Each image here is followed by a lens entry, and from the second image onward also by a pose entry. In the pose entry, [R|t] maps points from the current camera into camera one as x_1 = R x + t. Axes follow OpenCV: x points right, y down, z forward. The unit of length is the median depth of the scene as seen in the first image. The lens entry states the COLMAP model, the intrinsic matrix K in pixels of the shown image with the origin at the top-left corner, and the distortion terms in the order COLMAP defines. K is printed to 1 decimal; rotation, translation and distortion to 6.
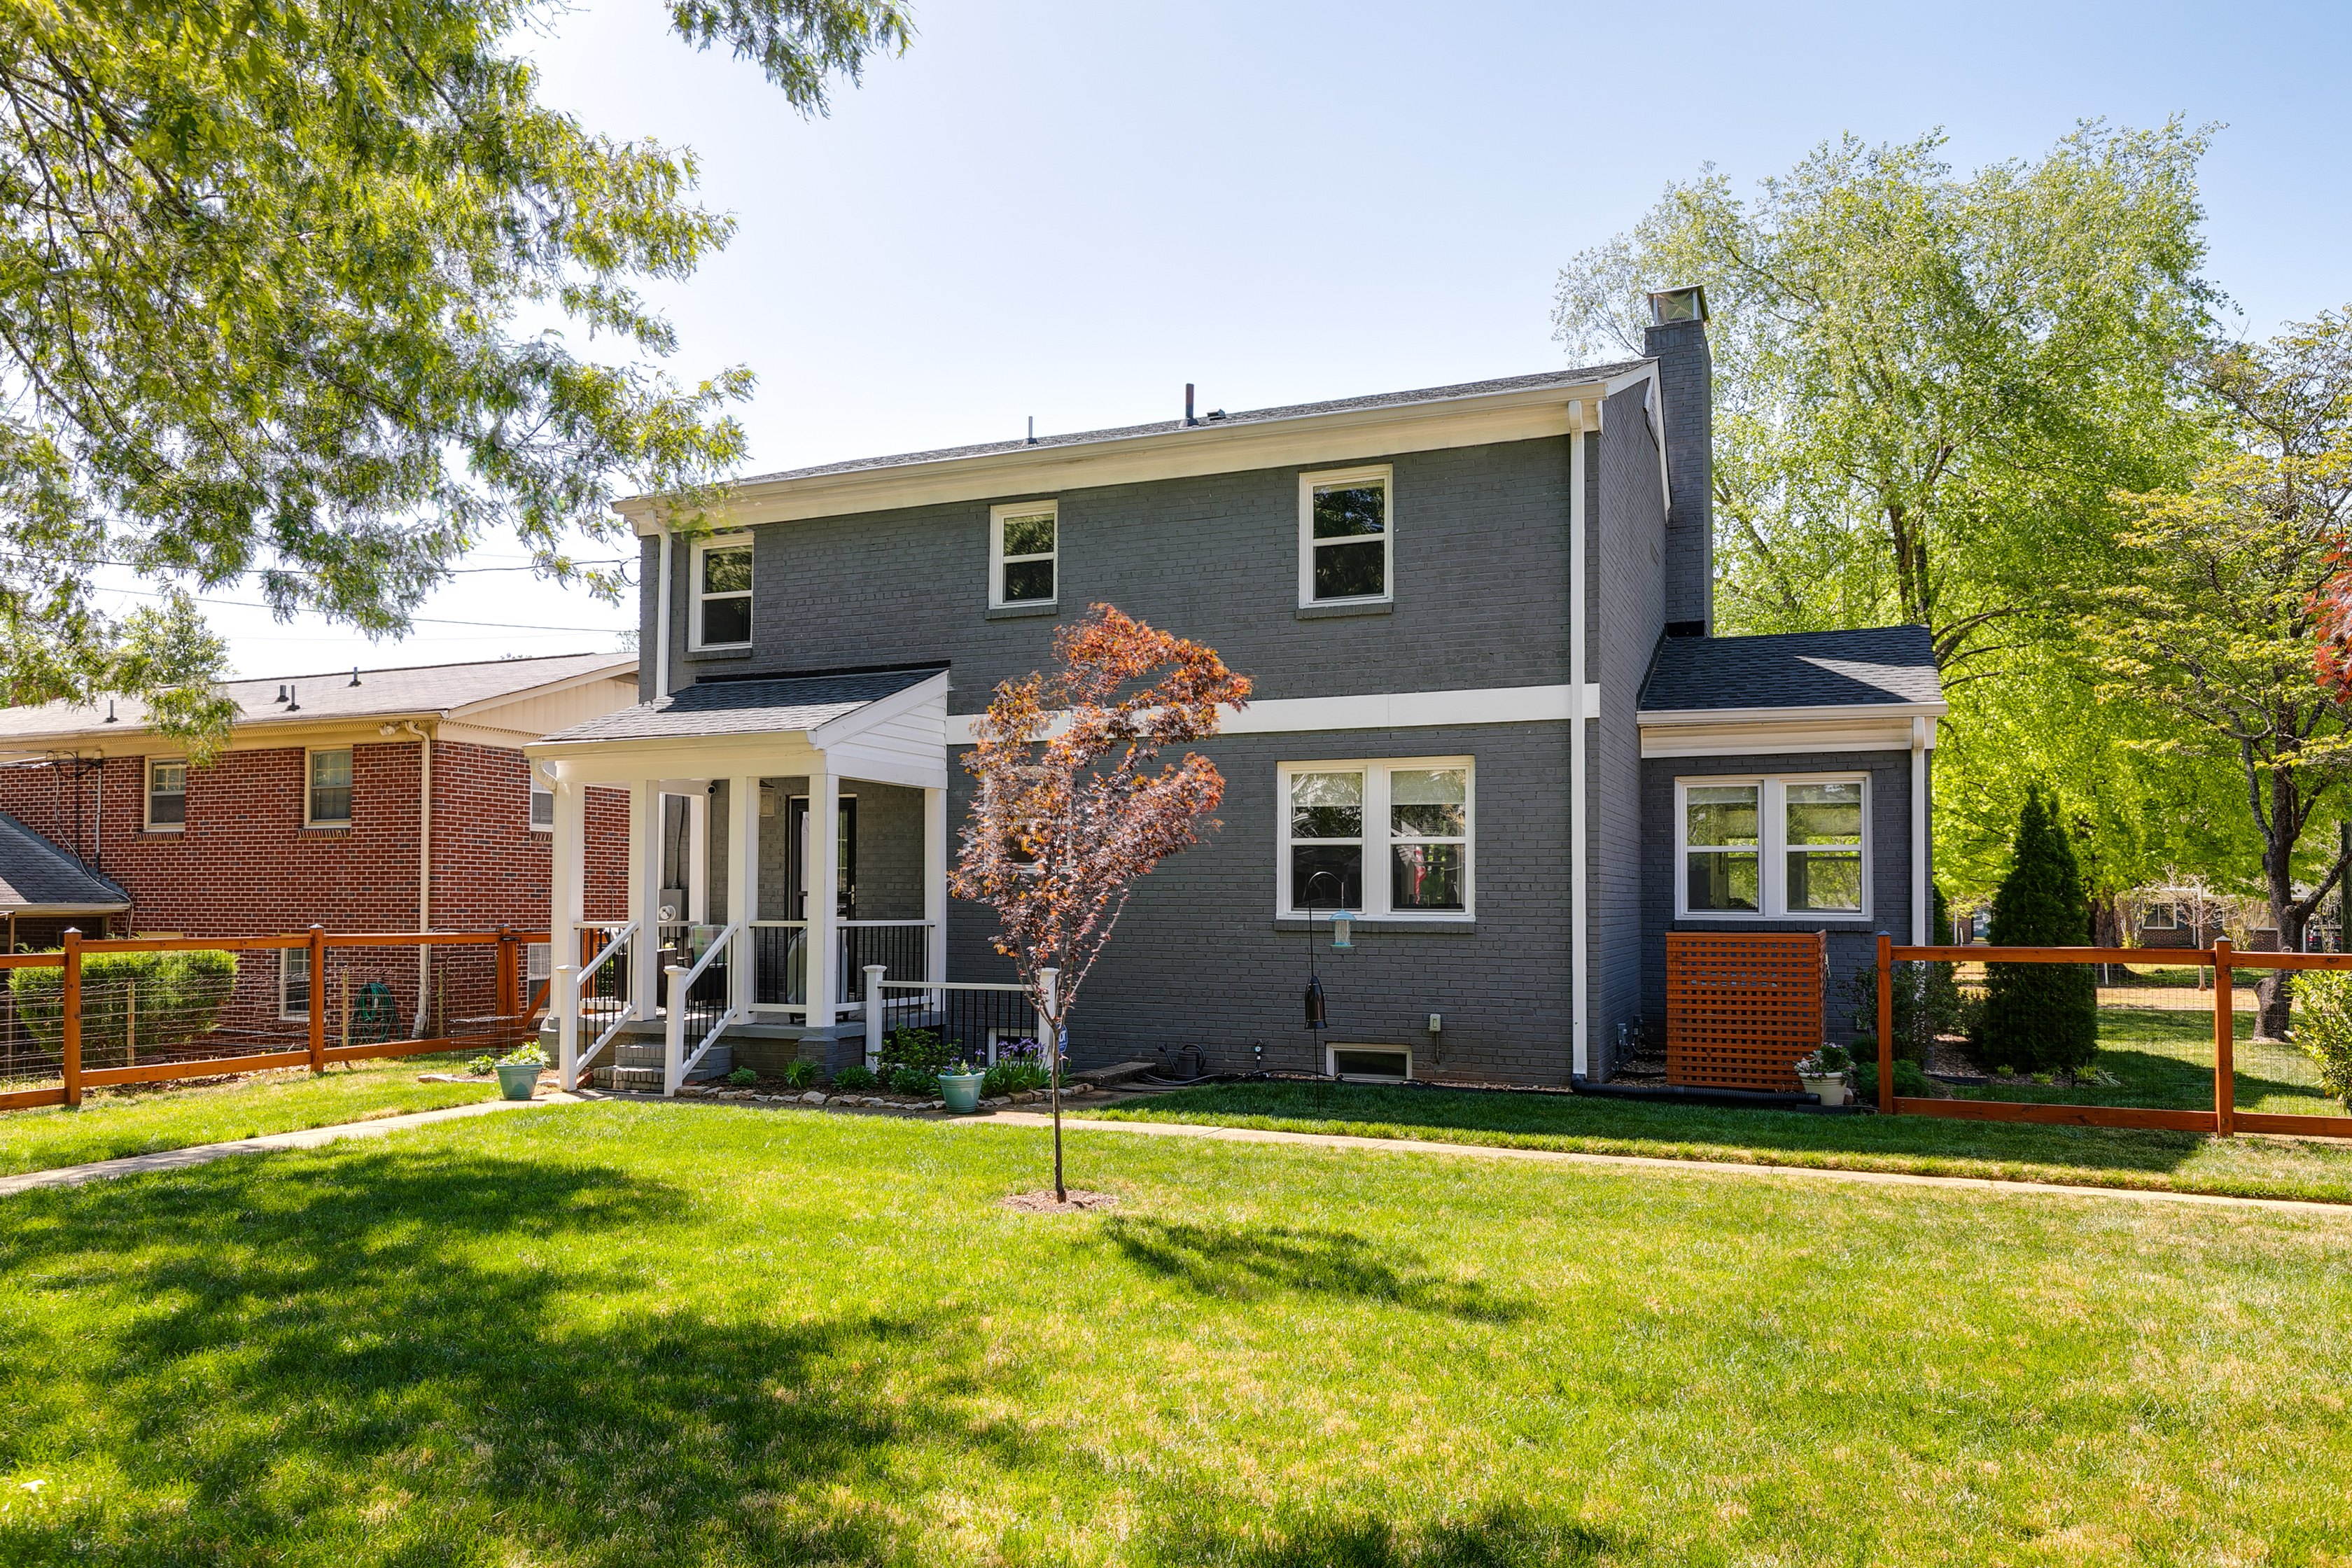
lens RADIAL K [[1546.8, 0, 1185.3], [0, 1546.8, 863.6], [0, 0, 1]] dist [-0.006948, -0.001860]
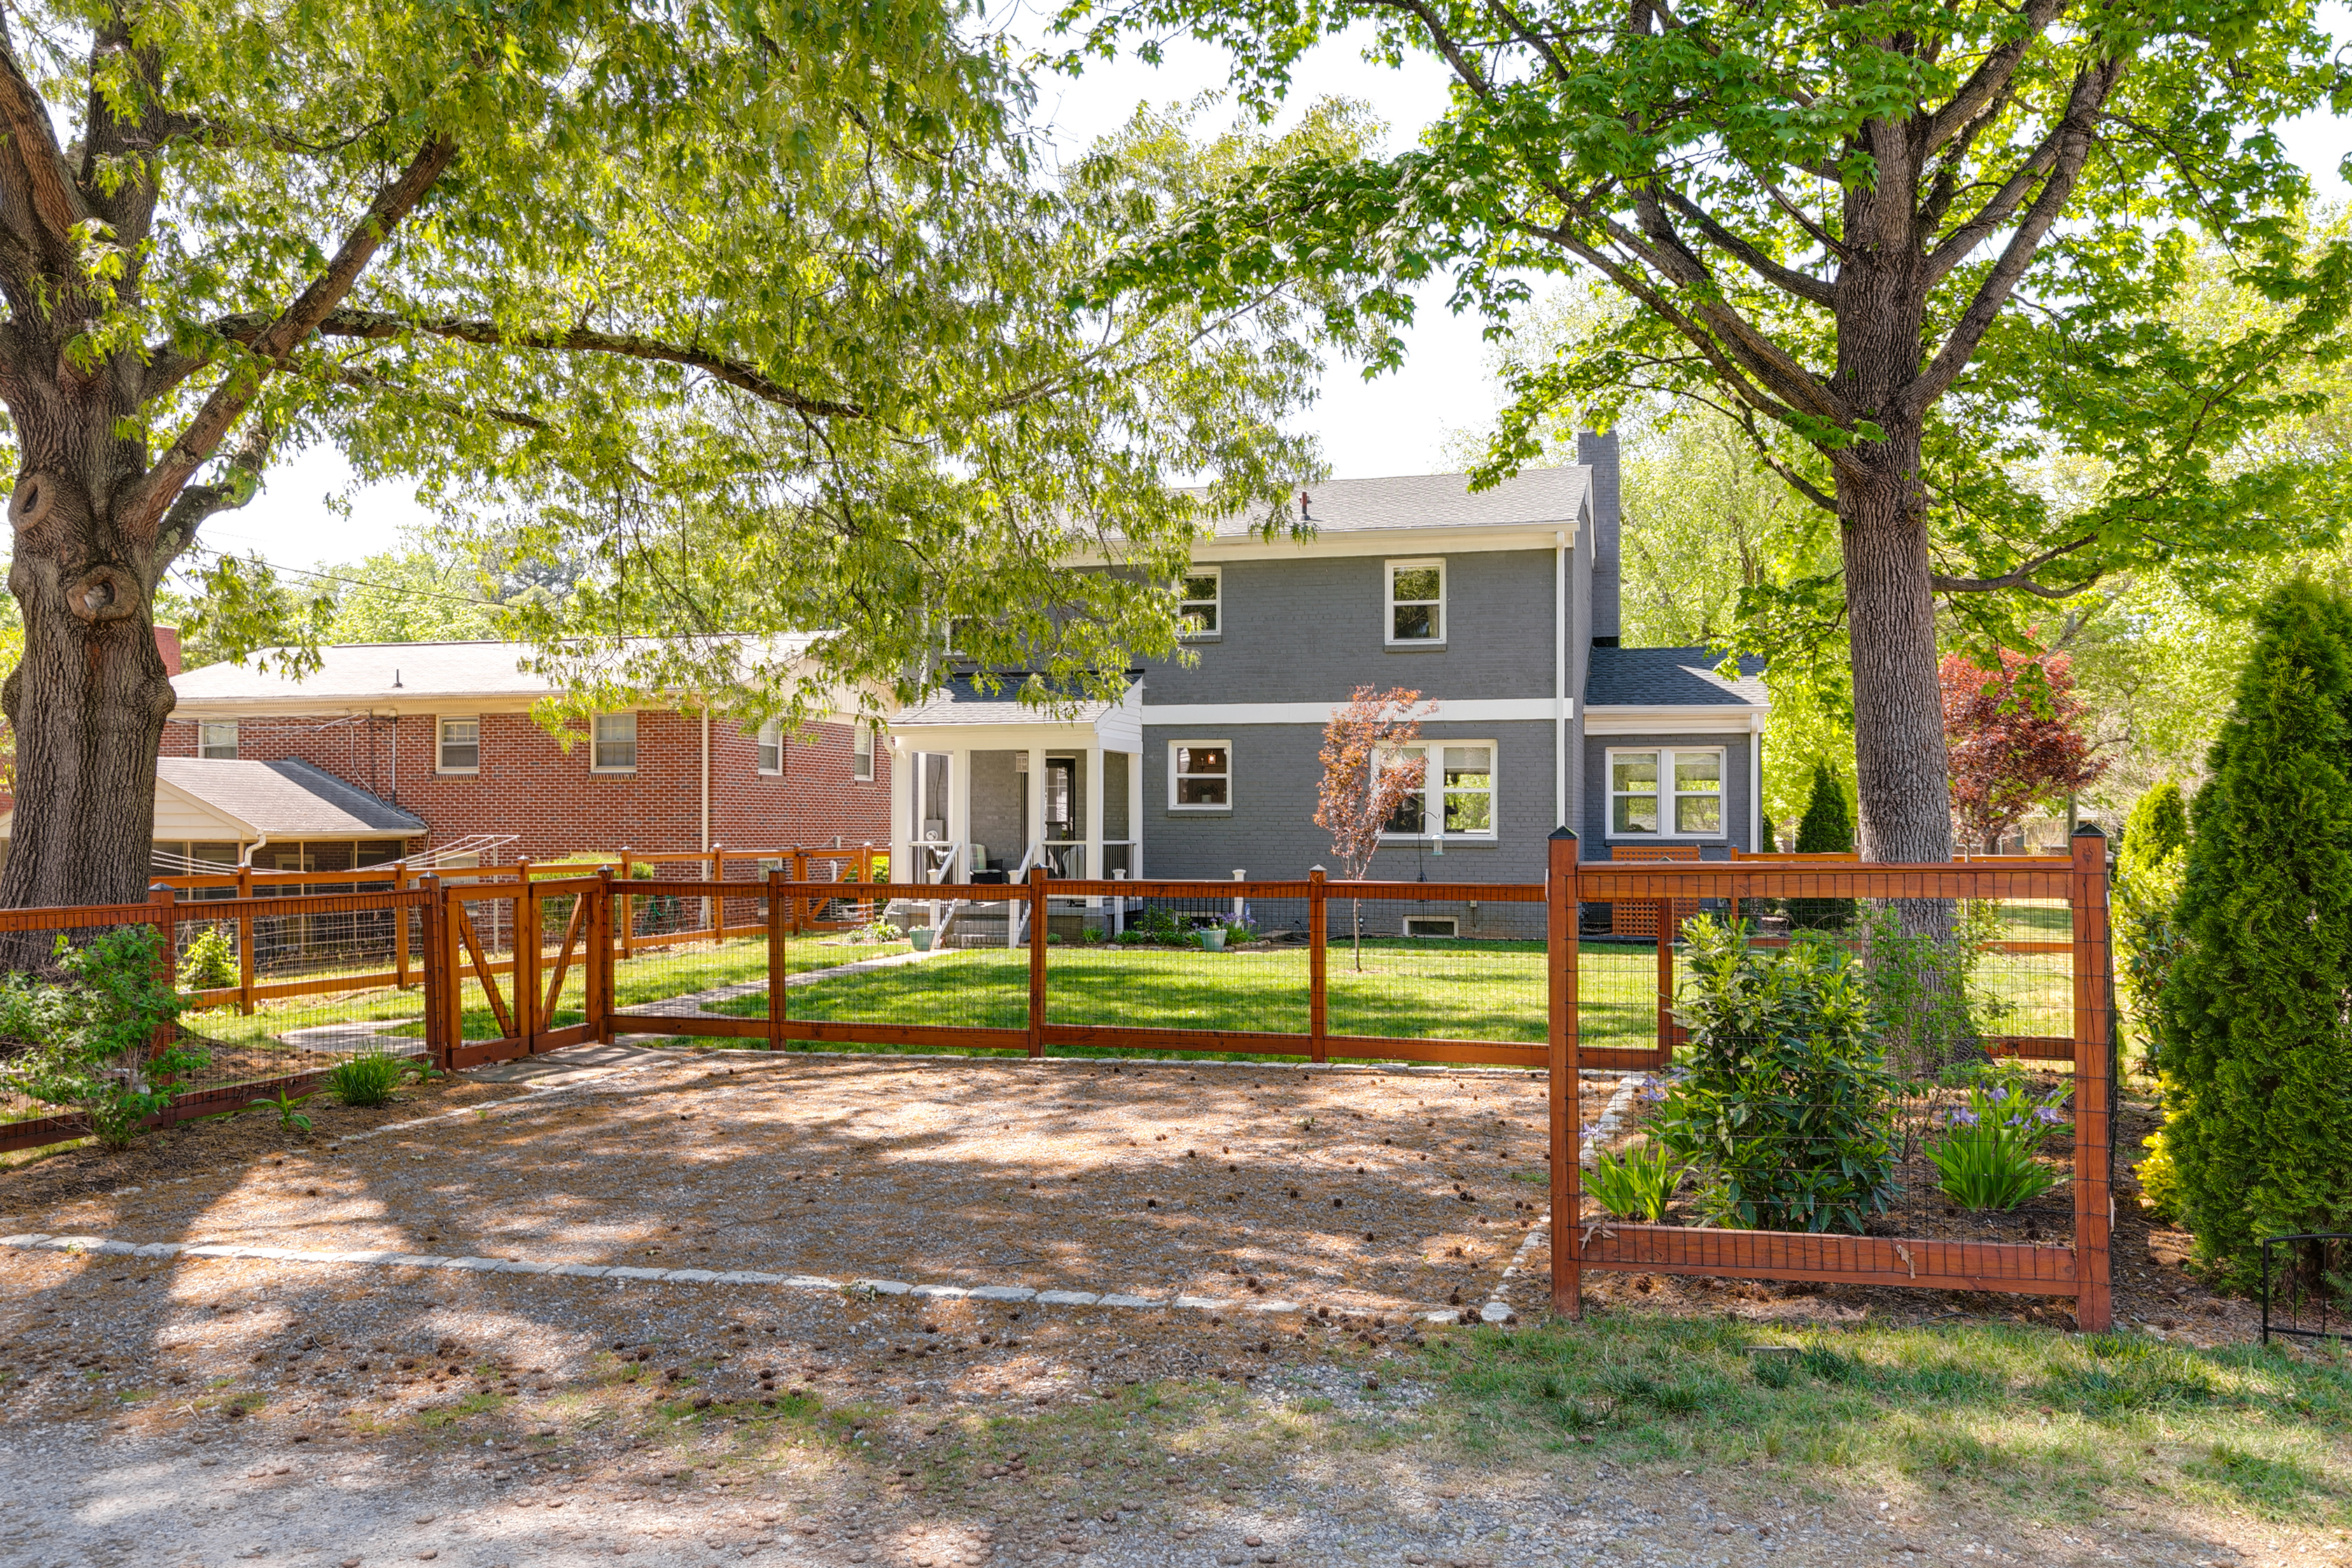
lens RADIAL K [[1757.0, 0, 1174.7], [0, 1757.0, 792.6], [0, 0, 1]] dist [0.008358, 0.001072]
pose [[0.992592, 0.000715, 0.121490, -0.335287], [-0.001643, 0.999970, 0.007540, -0.023433], [-0.121481, -0.007684, 0.992564, -0.718981]]
